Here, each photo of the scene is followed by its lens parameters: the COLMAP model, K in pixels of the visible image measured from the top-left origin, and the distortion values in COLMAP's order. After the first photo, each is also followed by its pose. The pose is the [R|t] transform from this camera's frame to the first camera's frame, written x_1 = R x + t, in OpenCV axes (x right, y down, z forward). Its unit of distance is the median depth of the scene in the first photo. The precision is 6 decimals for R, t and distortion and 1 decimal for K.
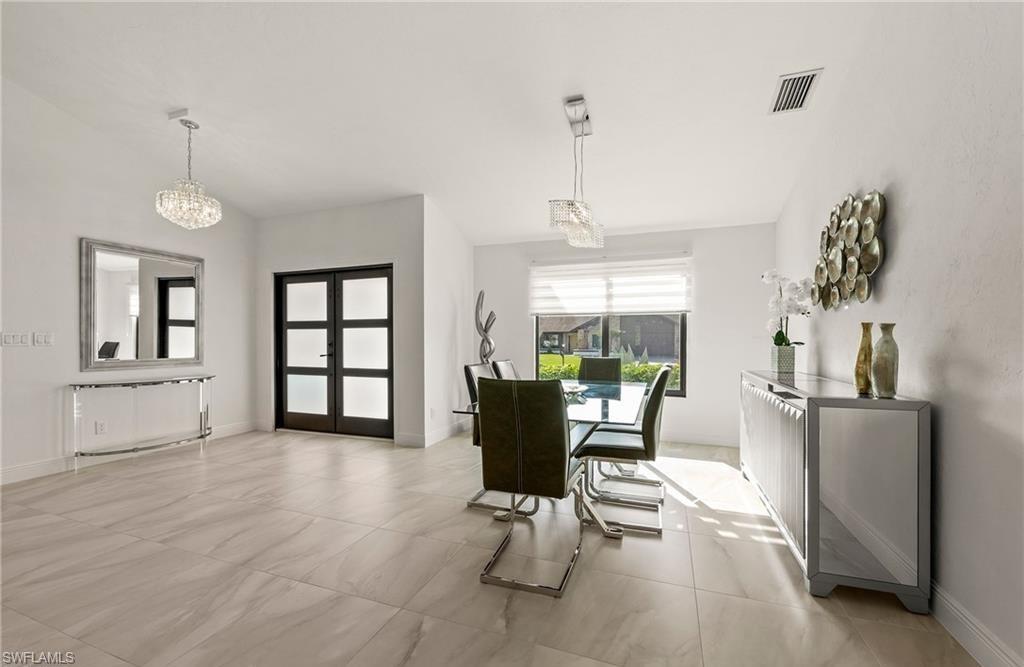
lens RADIAL K [[415.4, 0, 510.6], [0, 415.4, 341.4], [0, 0, 1]] dist [-0.006191, -0.000406]
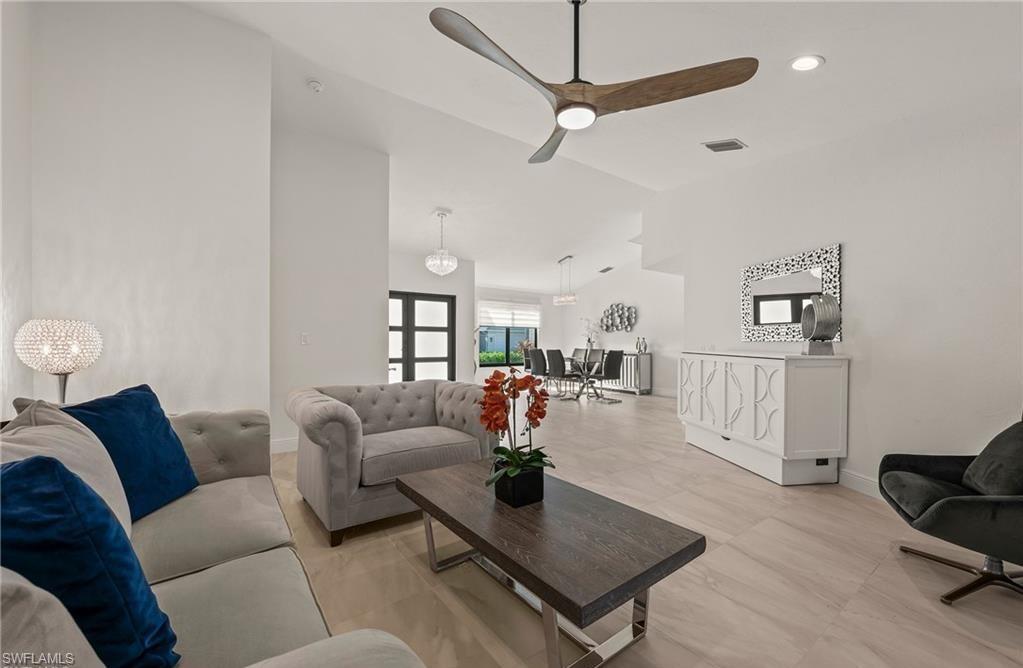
lens RADIAL K [[415.0, 0, 511.3], [0, 415.0, 339.5], [0, 0, 1]] dist [-0.006191, -0.000406]
pose [[0.555625, 0.007315, 0.831401, -1.500283], [-0.003224, 0.999973, -0.006644, 0.007090], [-0.831427, 0.001011, 0.555633, -0.152276]]
